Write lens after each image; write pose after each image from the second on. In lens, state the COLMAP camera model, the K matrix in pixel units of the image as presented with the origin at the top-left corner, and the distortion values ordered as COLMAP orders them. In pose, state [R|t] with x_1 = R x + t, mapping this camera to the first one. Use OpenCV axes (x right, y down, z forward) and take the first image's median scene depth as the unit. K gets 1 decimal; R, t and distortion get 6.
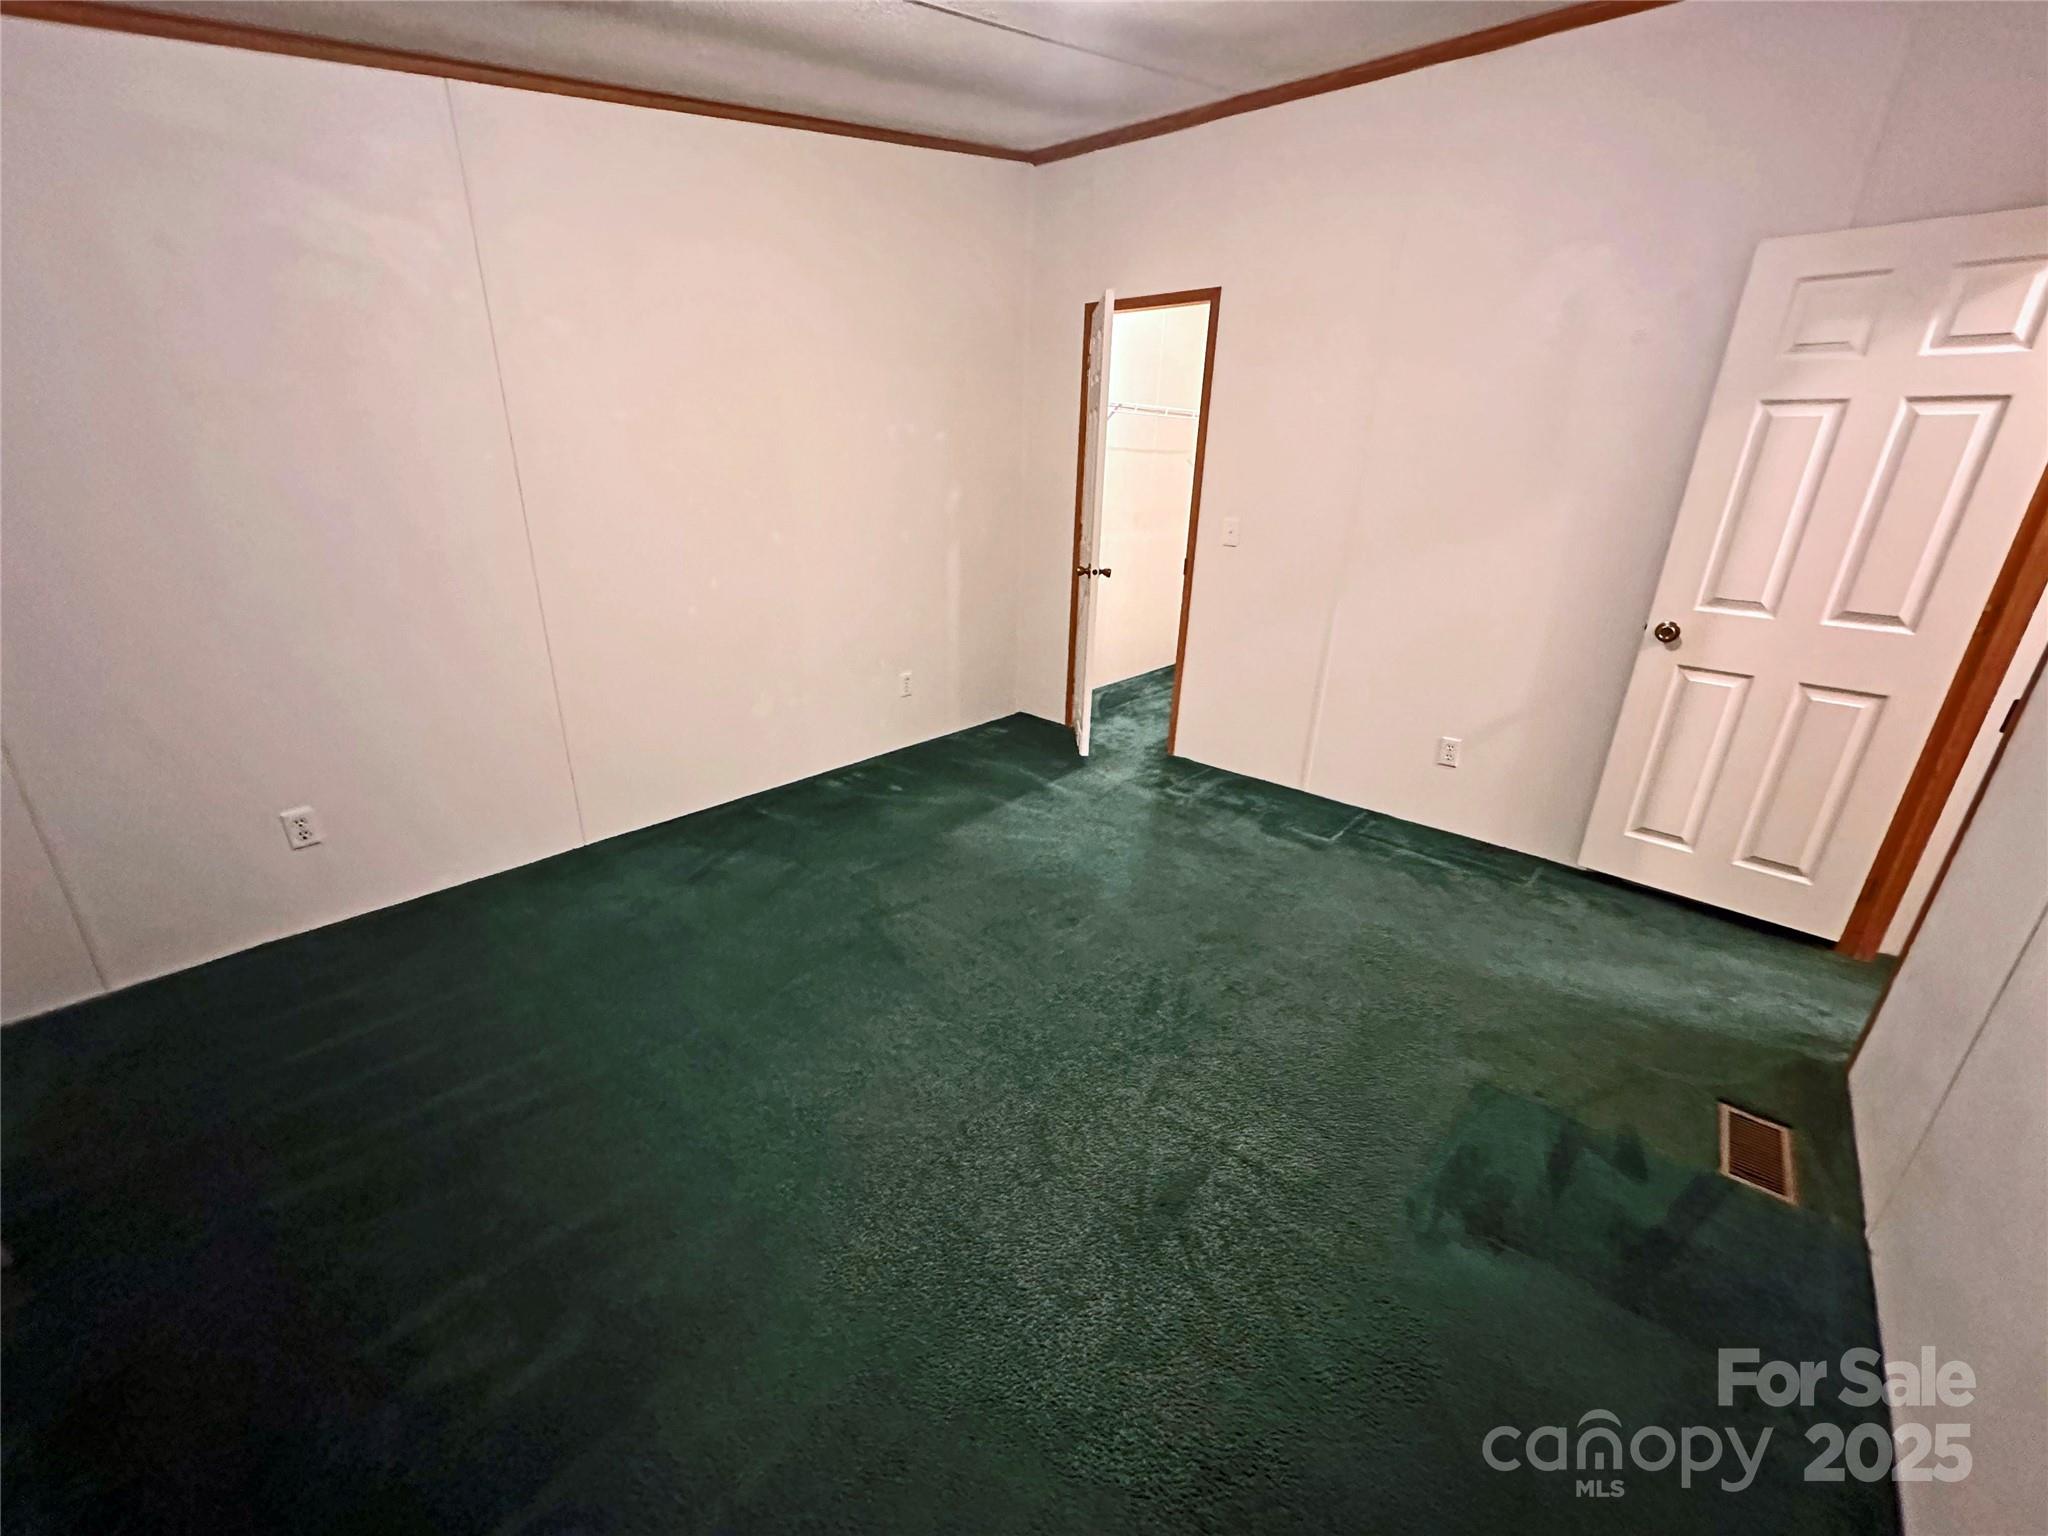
lens RADIAL K [[816.9, 0, 1024.7], [0, 816.9, 765.6], [0, 0, 1]] dist [-0.002115, 0.000461]
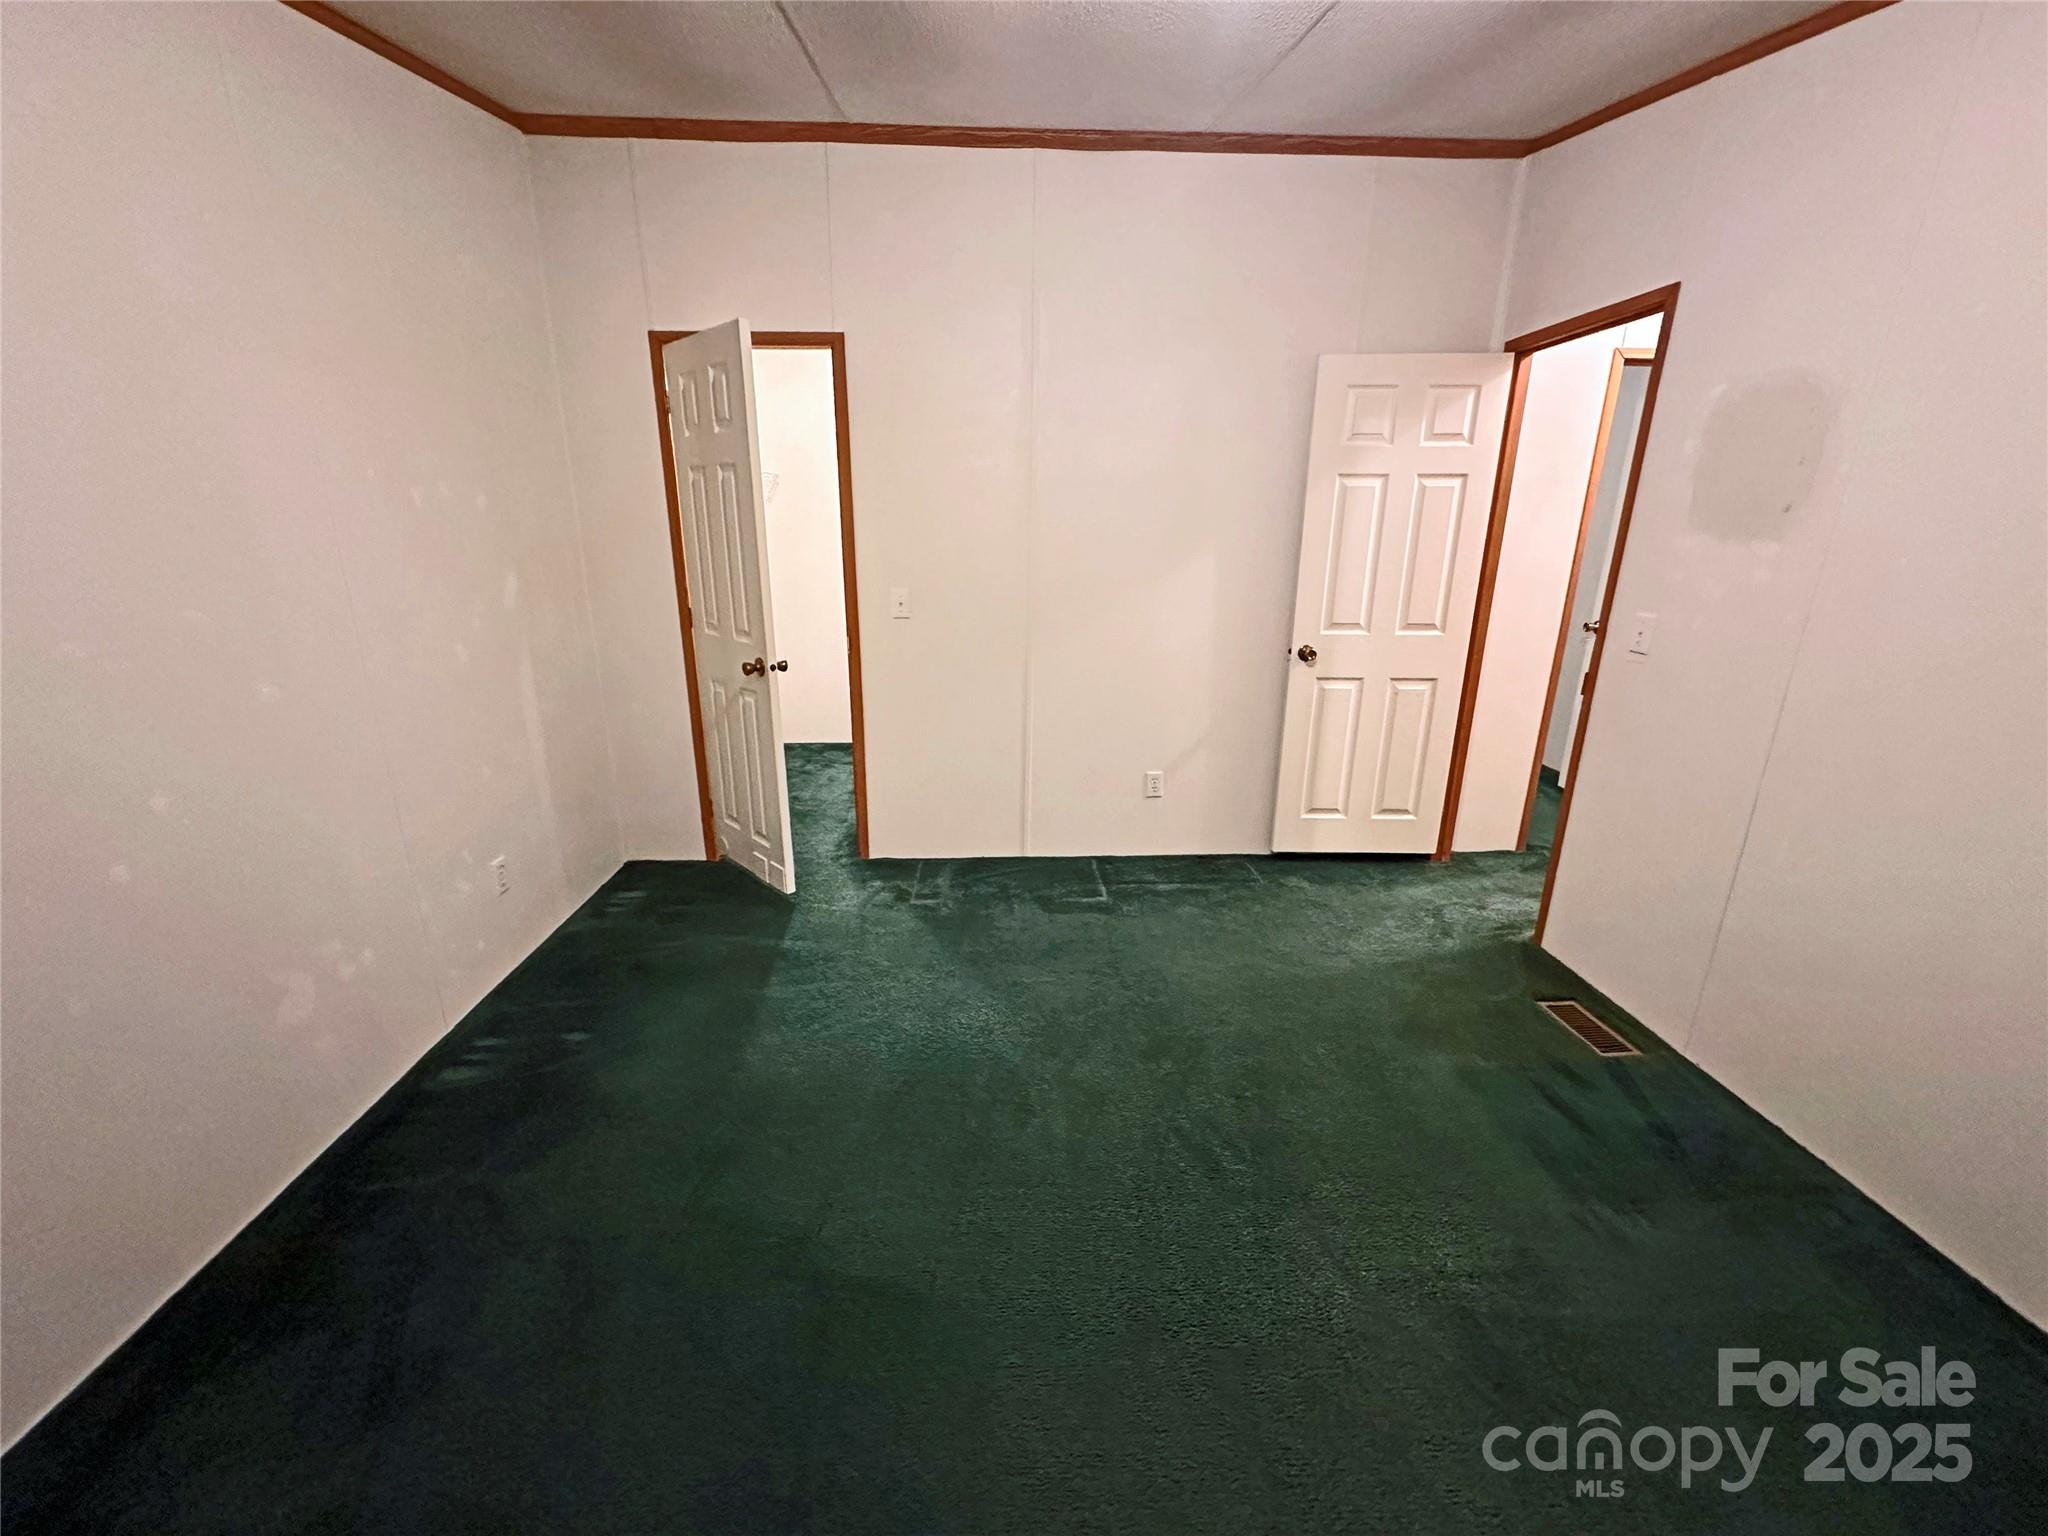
lens RADIAL K [[816.9, 0, 1024.7], [0, 816.9, 765.6], [0, 0, 1]] dist [-0.002115, 0.000461]
pose [[0.725075, -0.219390, 0.652789, -0.344779], [0.255042, 0.966044, 0.041385, -0.145424], [-0.639703, 0.136481, 0.756408, 0.322963]]
